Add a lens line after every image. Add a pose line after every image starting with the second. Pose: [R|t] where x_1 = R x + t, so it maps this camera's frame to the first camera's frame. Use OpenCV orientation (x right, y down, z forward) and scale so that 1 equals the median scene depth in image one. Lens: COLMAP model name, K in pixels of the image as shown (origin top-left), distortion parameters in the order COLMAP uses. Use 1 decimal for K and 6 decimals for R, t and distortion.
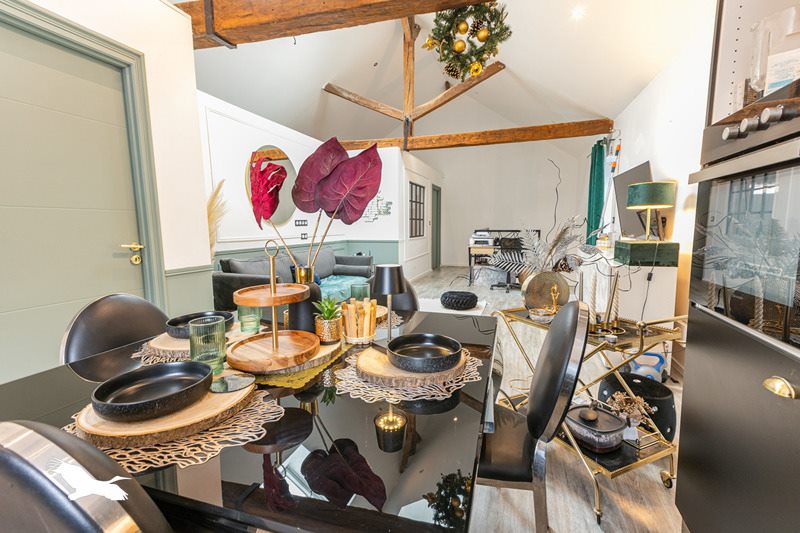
lens RADIAL K [[359.5, 0, 402.1], [0, 359.5, 266.5], [0, 0, 1]] dist [0.026347, 0.000325]
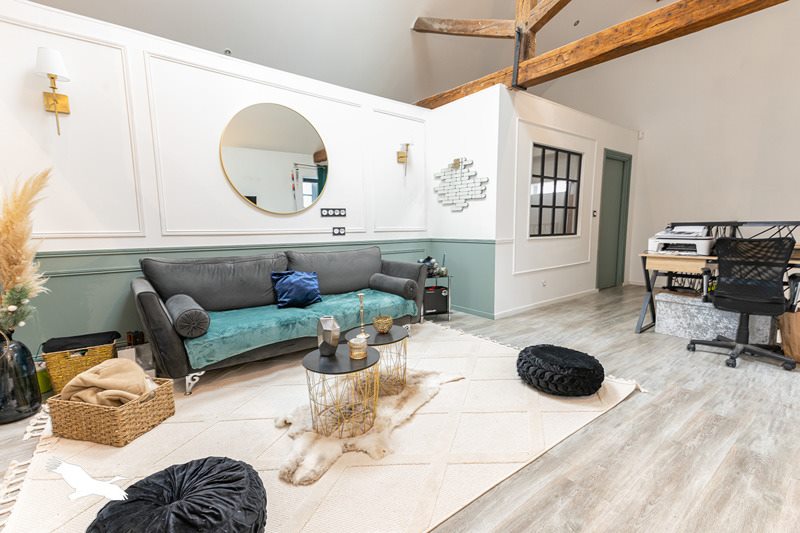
lens RADIAL K [[359.5, 0, 400.2], [0, 359.5, 268.2], [0, 0, 1]] dist [0.026347, 0.000325]
pose [[0.824958, 0.059232, -0.562082, 0.201030], [-0.061911, 0.997979, 0.014301, -0.024047], [0.561794, 0.023001, 0.826958, 0.404835]]
